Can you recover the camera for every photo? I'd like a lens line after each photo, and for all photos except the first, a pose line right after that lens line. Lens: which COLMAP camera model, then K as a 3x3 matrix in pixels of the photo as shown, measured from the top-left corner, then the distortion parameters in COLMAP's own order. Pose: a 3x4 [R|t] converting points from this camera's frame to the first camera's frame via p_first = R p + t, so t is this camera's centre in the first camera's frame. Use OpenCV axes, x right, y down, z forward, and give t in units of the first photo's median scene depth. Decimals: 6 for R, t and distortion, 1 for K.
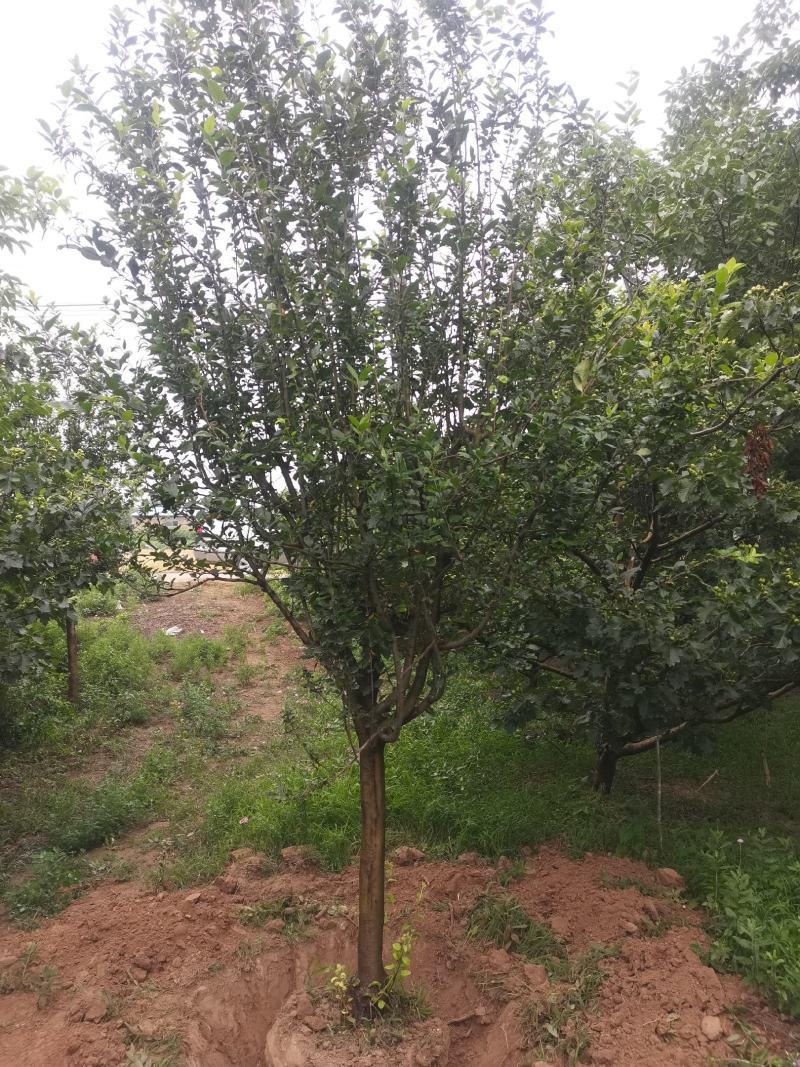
lens RADIAL K [[801.7, 0, 401.6], [0, 801.7, 529.8], [0, 0, 1]] dist [0.065486, -0.048251]
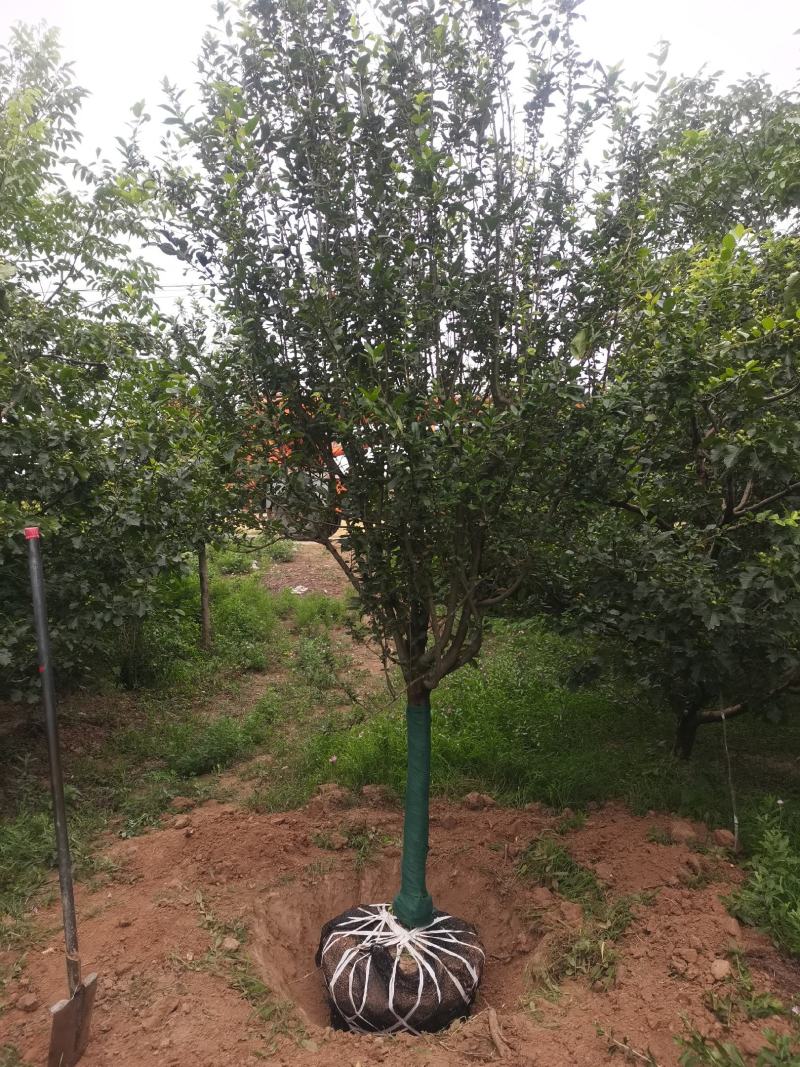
lens RADIAL K [[801.7, 0, 401.6], [0, 801.7, 529.8], [0, 0, 1]] dist [0.065486, -0.048251]
pose [[0.983886, 0.015106, -0.178160, 0.108697], [-0.007880, 0.999120, 0.041195, 0.003819], [0.178625, -0.039127, 0.983139, -0.056337]]
